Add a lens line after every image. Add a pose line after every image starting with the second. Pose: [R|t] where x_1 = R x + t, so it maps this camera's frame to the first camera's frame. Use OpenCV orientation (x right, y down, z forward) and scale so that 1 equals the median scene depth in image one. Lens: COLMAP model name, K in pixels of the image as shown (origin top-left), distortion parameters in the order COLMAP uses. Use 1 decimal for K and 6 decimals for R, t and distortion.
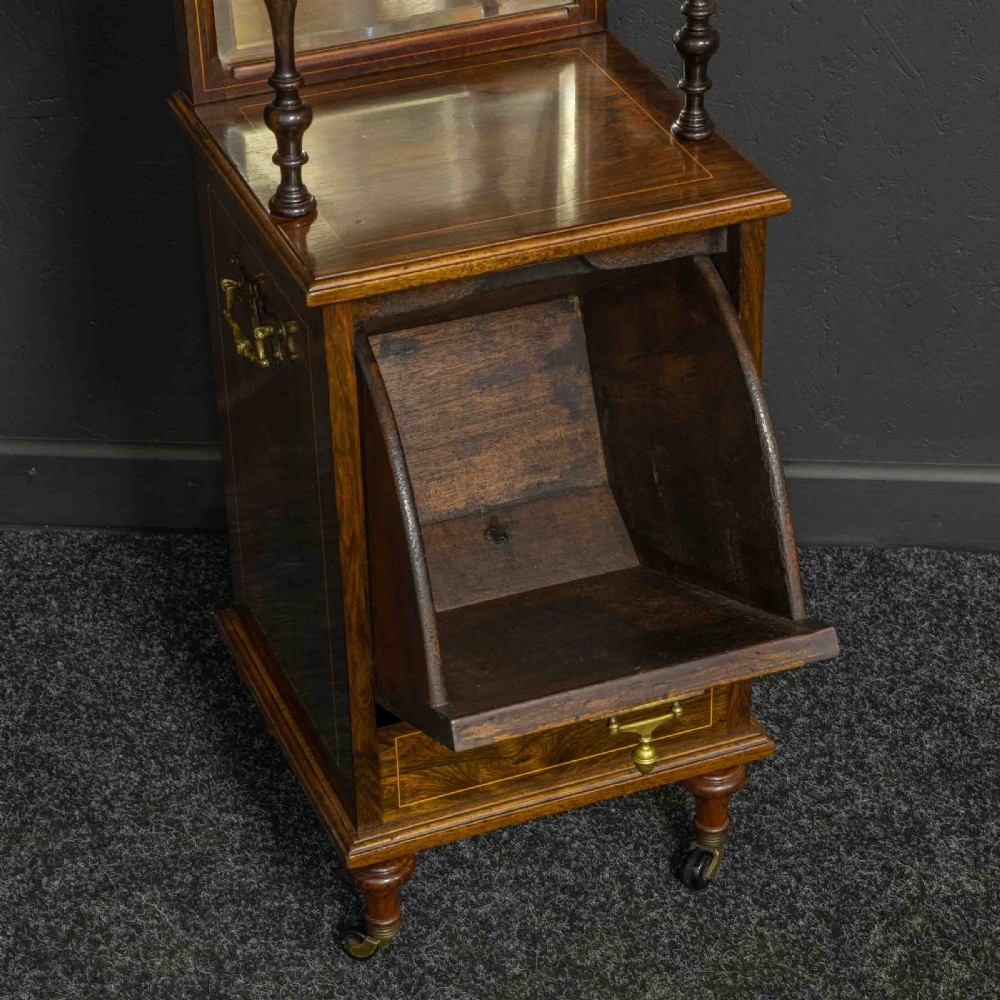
lens RADIAL K [[2763.9, 0, 488.0], [0, 2763.9, 502.7], [0, 0, 1]] dist [0.156509, 0.907619]
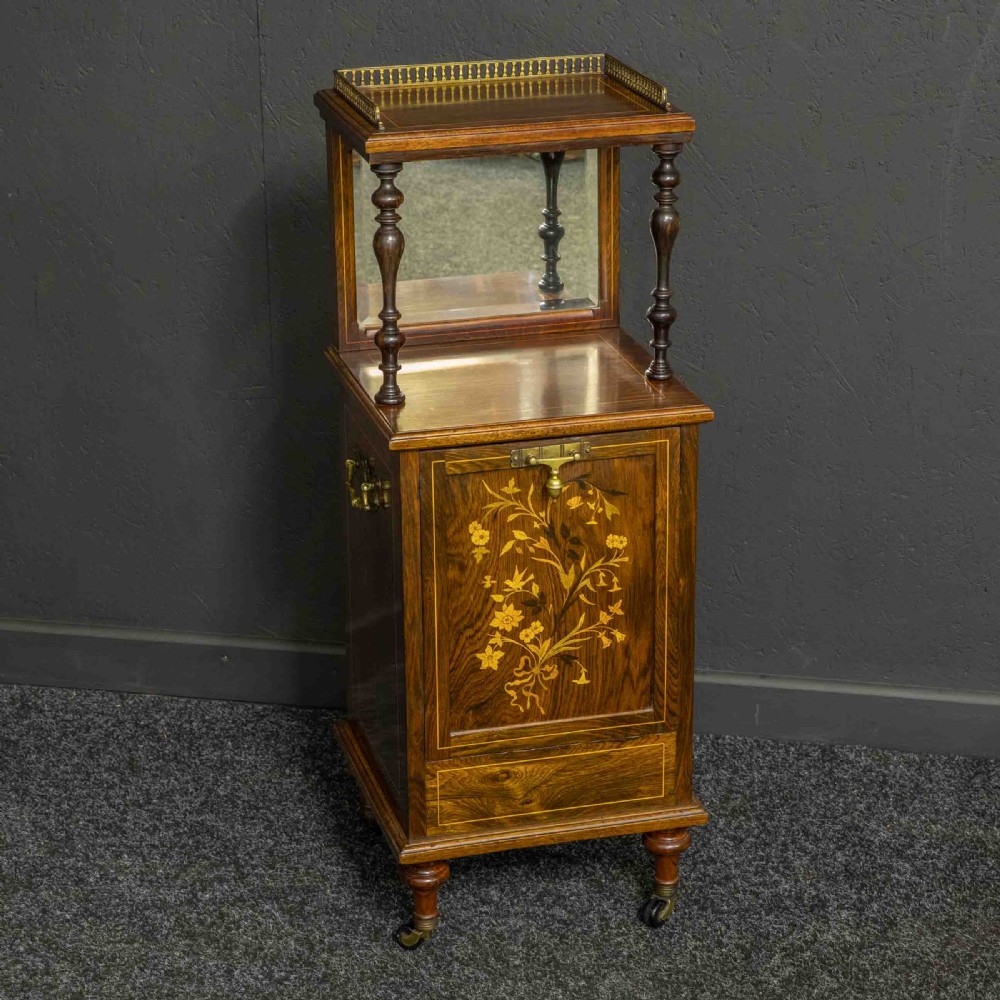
lens RADIAL K [[2638.6, 0, 420.5], [0, 2638.6, 500.4], [0, 0, 1]] dist [0.092648, 1.137972]
pose [[0.991039, 0.053097, -0.122562, 0.110687], [-0.077780, 0.975376, -0.206379, 0.213474], [0.108586, 0.214063, 0.970766, -0.355396]]
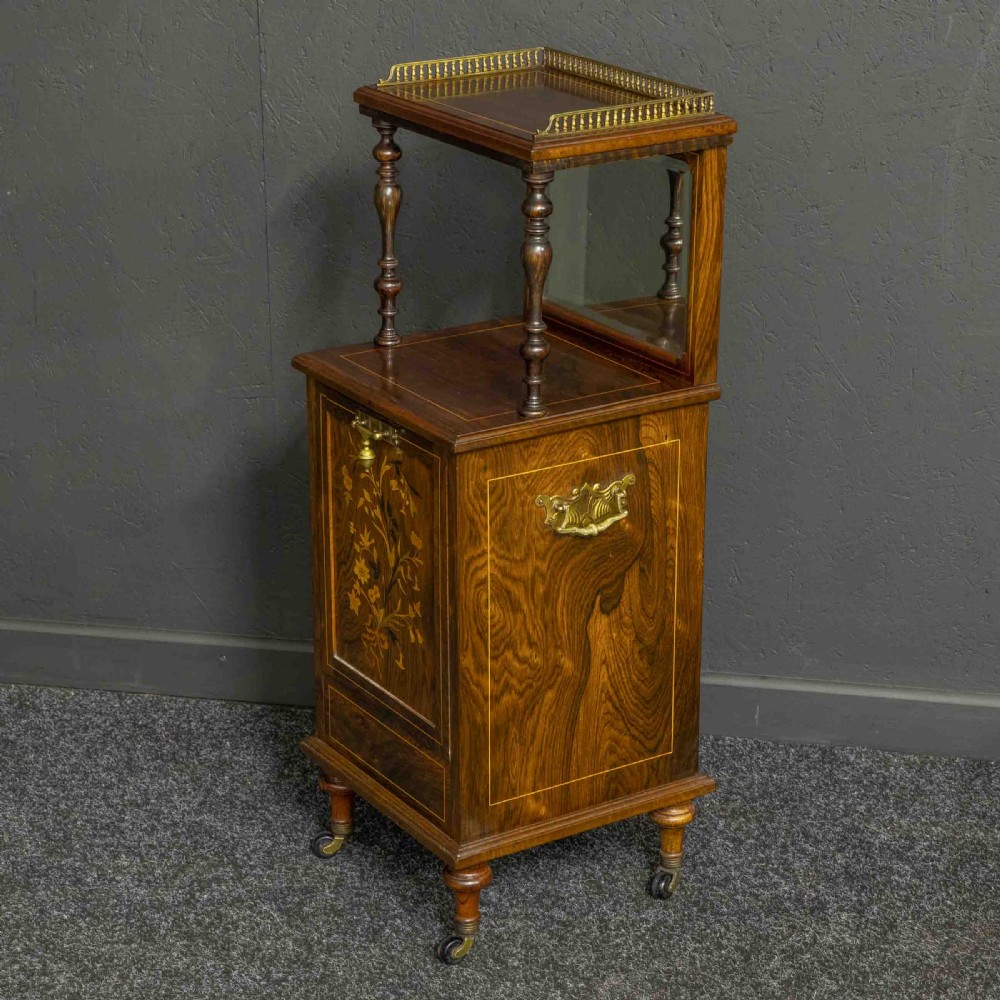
lens RADIAL K [[2638.6, 0, 420.5], [0, 2638.6, 500.4], [0, 0, 1]] dist [0.092648, 1.137972]
pose [[0.990923, 0.055543, -0.122422, 0.110200], [-0.080171, 0.975157, -0.206498, 0.212891], [0.107911, 0.214438, 0.970758, -0.351457]]
